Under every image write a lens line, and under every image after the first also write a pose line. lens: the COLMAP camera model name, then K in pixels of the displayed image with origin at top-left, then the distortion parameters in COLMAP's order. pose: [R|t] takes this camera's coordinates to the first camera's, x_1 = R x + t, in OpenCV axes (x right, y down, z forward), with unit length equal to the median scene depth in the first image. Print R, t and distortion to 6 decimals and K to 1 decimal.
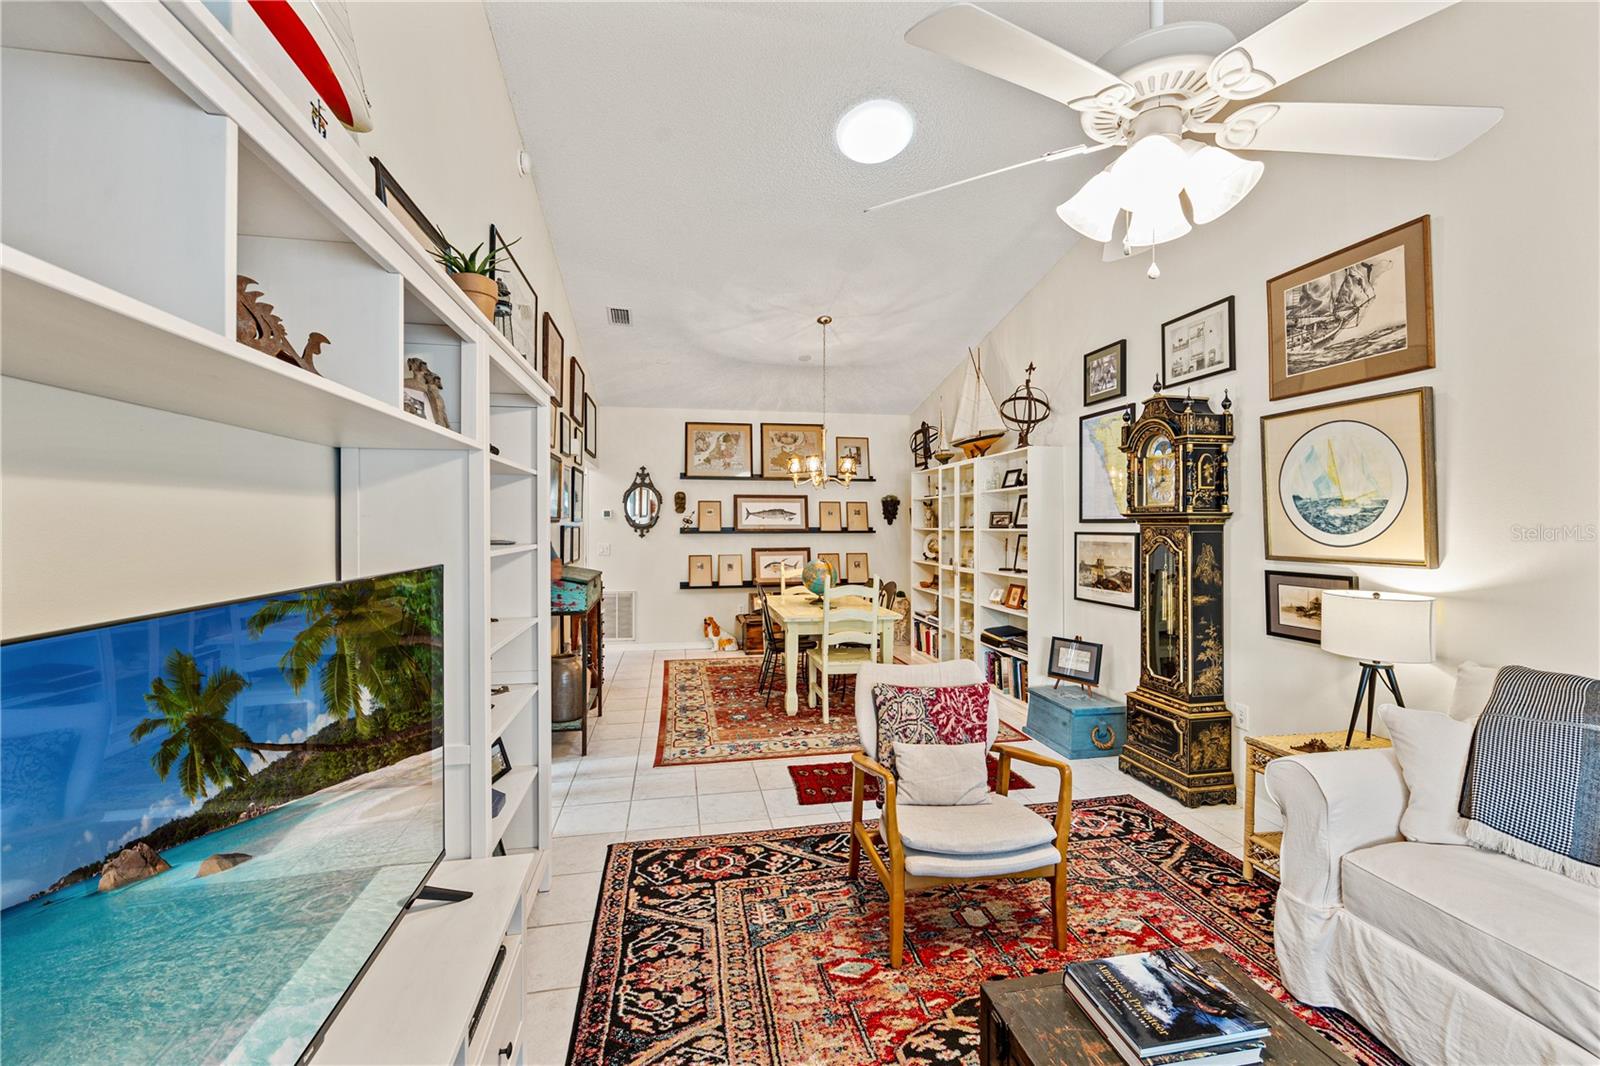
lens RADIAL K [[642.7, 0, 805.0], [0, 642.7, 526.5], [0, 0, 1]] dist [-0.001567, -0.000668]
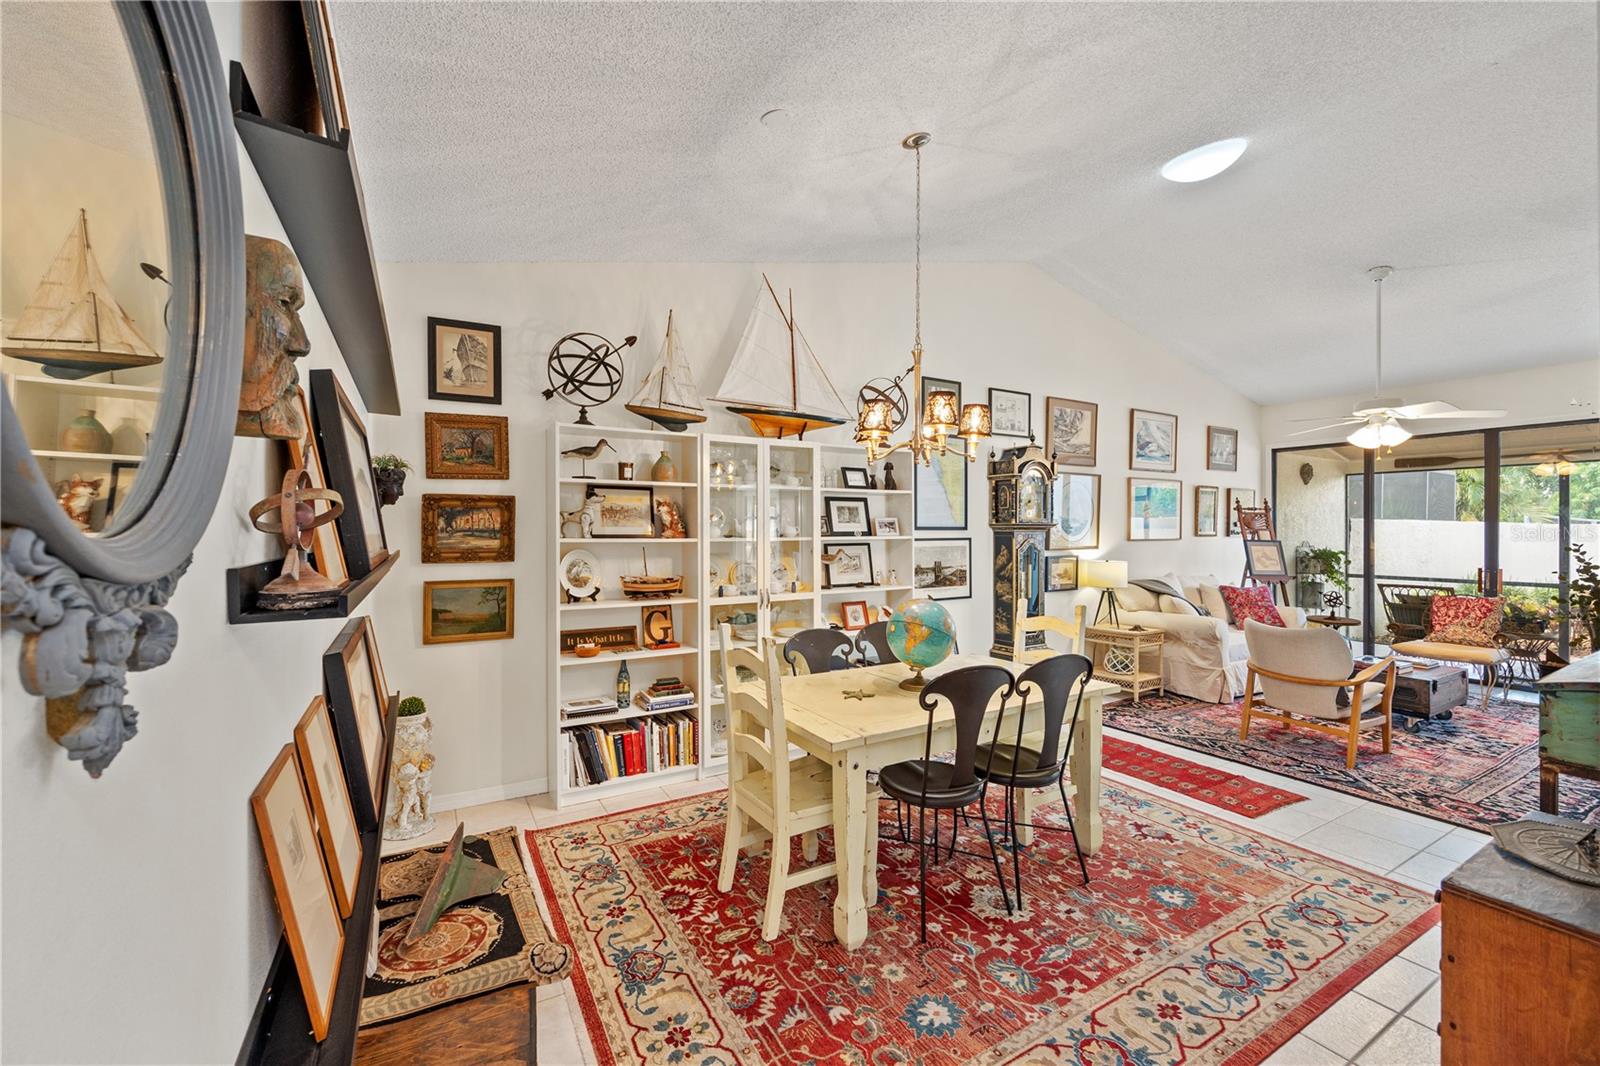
lens RADIAL K [[642.7, 0, 795.6], [0, 642.7, 539.7], [0, 0, 1]] dist [-0.001567, -0.000668]
pose [[-0.315707, -0.012301, 0.948777, -0.430031], [0.005062, 0.999880, 0.014648, -0.006211], [-0.948843, 0.009427, -0.315607, 1.247730]]
